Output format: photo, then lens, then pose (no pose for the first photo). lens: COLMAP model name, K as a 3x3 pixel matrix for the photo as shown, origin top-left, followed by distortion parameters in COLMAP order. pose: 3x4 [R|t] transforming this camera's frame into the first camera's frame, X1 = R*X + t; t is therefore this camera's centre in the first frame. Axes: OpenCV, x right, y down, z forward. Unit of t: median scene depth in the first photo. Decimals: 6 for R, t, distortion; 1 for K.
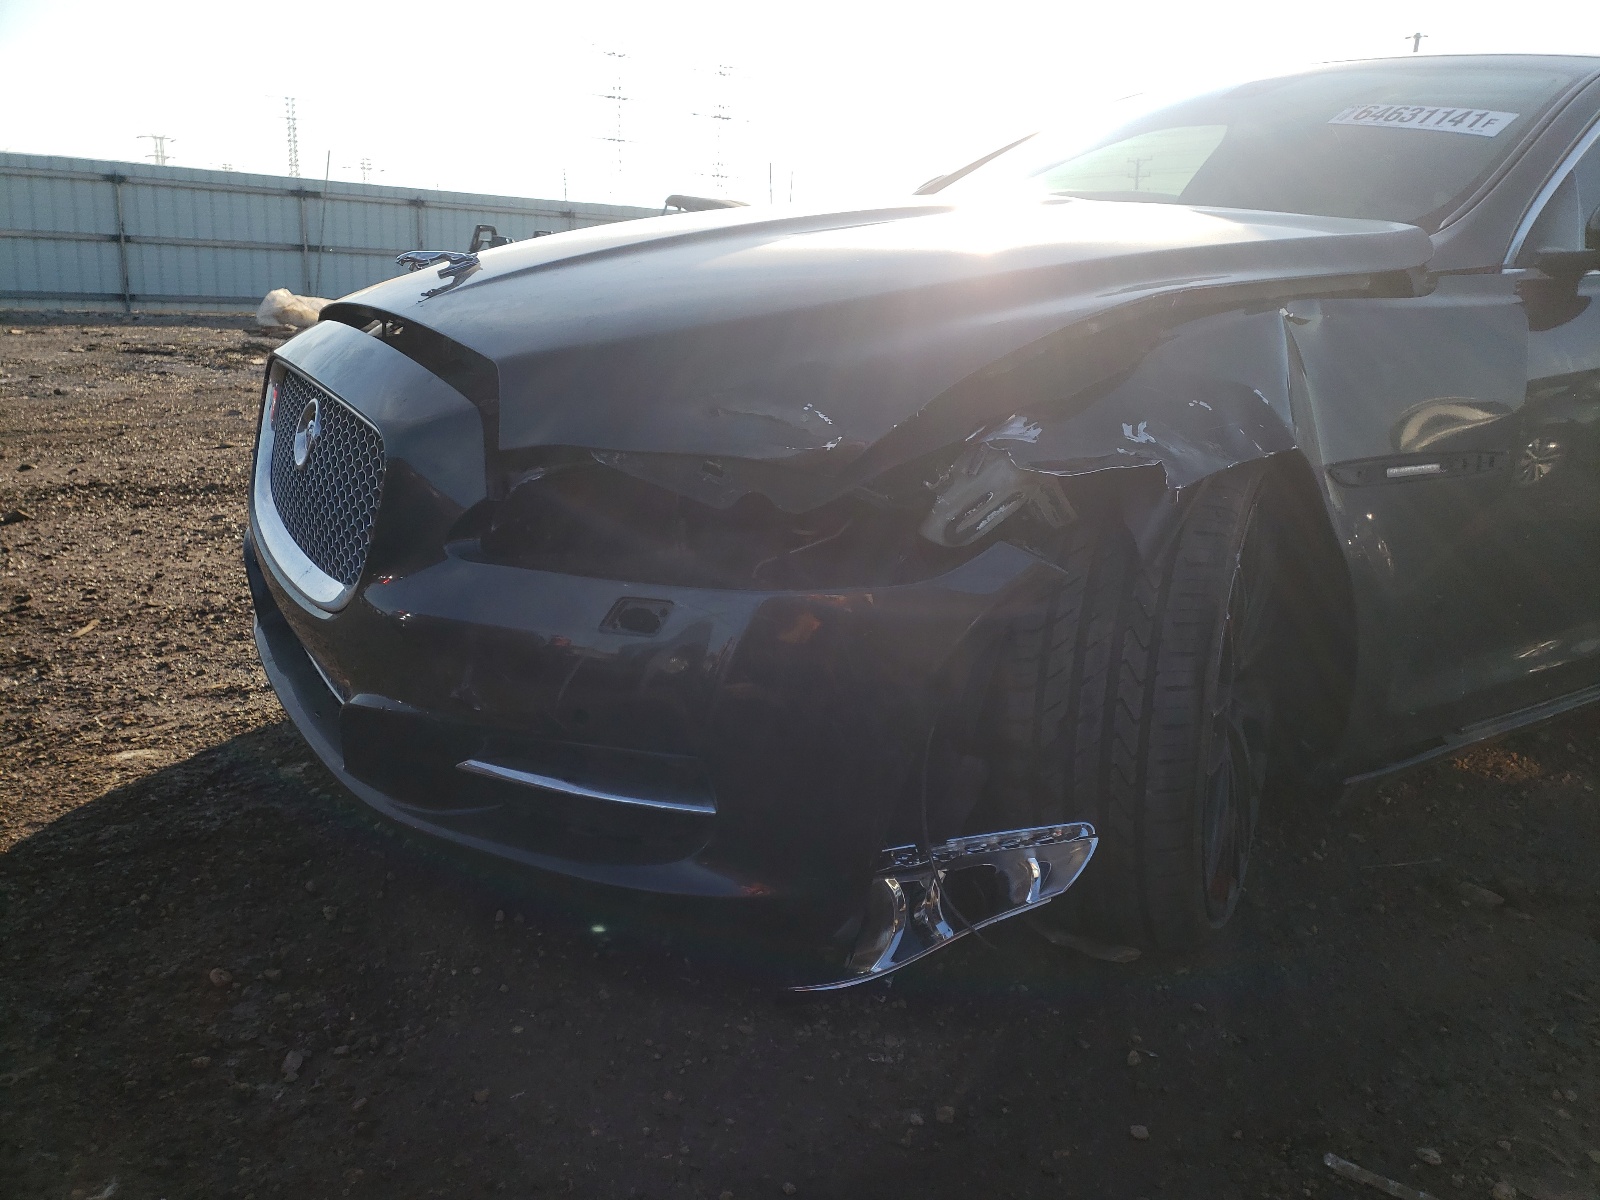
lens RADIAL K [[1310.9, 0, 800.0], [0, 1310.9, 600.0], [0, 0, 1]] dist [0.052738, -0.045509]
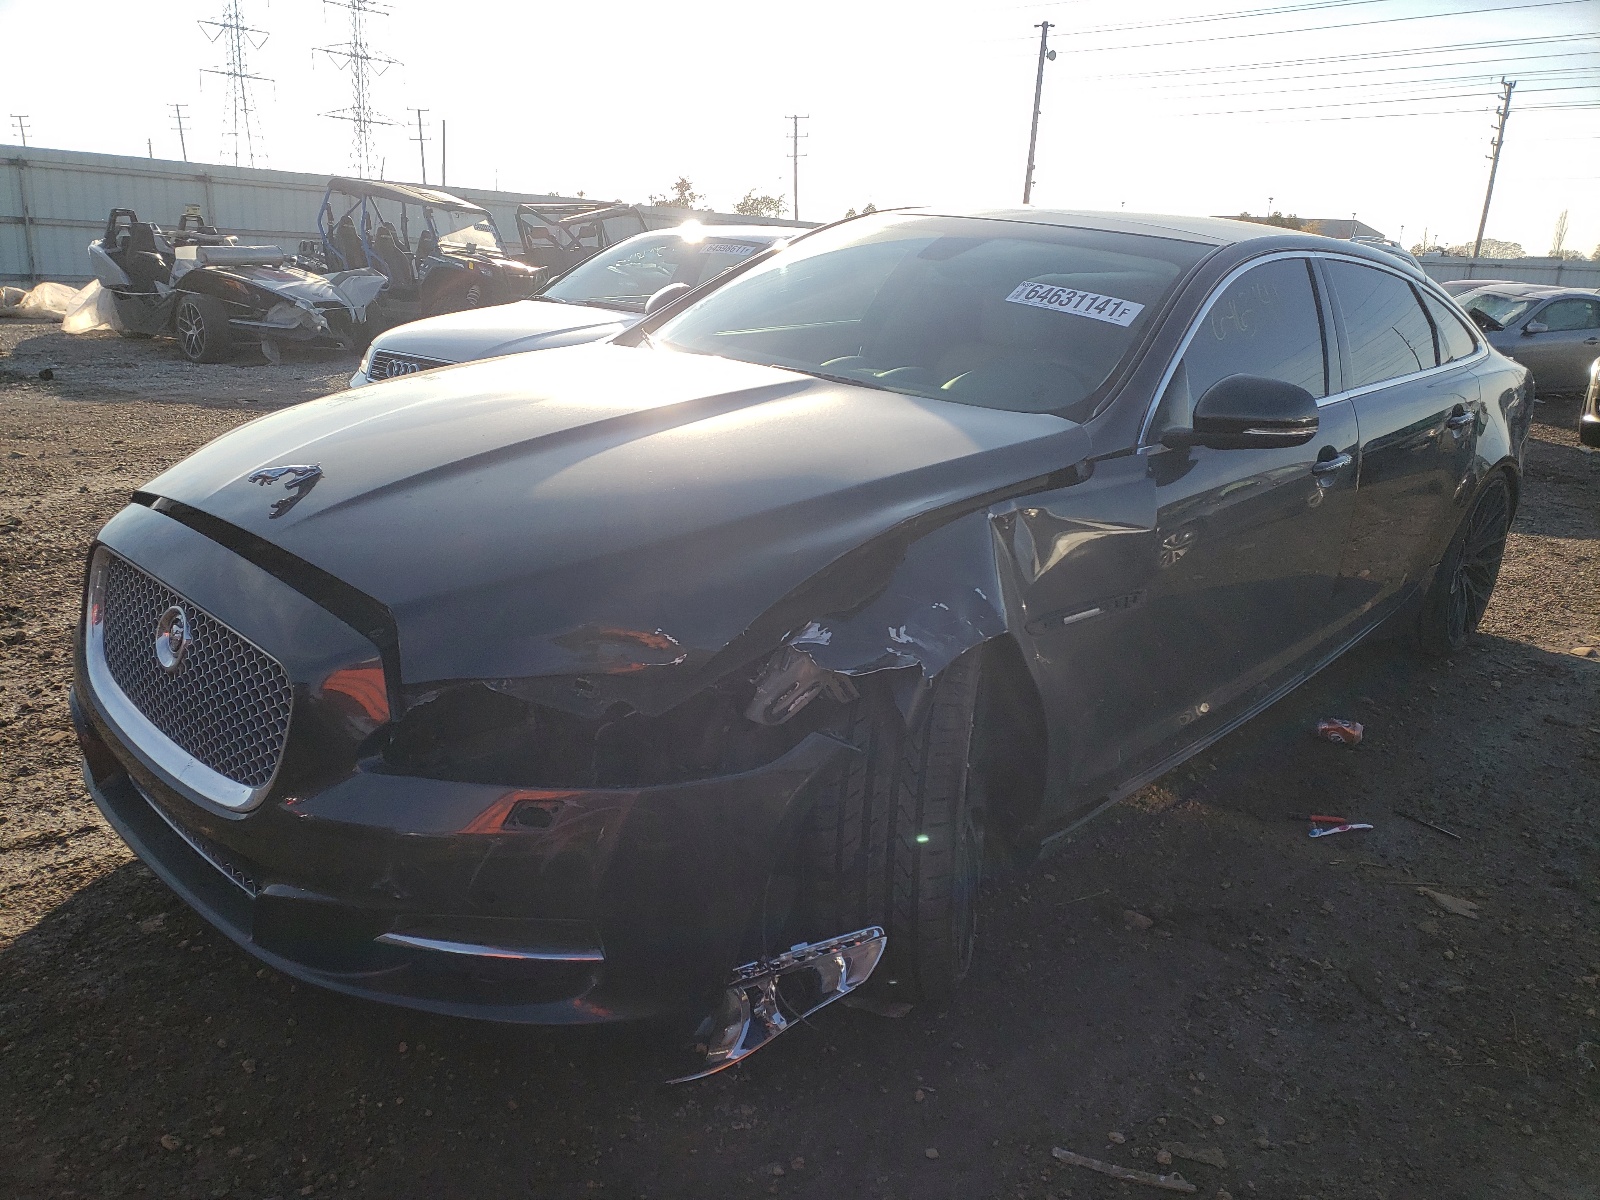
lens RADIAL K [[1395.2, 0, 800.0], [0, 1395.2, 600.0], [0, 0, 1]] dist [0.096425, -0.077667]
pose [[0.965440, -0.066337, 0.252041, -0.187812], [0.046425, 0.995371, 0.084150, -0.272282], [-0.256457, -0.069541, 0.964051, -0.324708]]
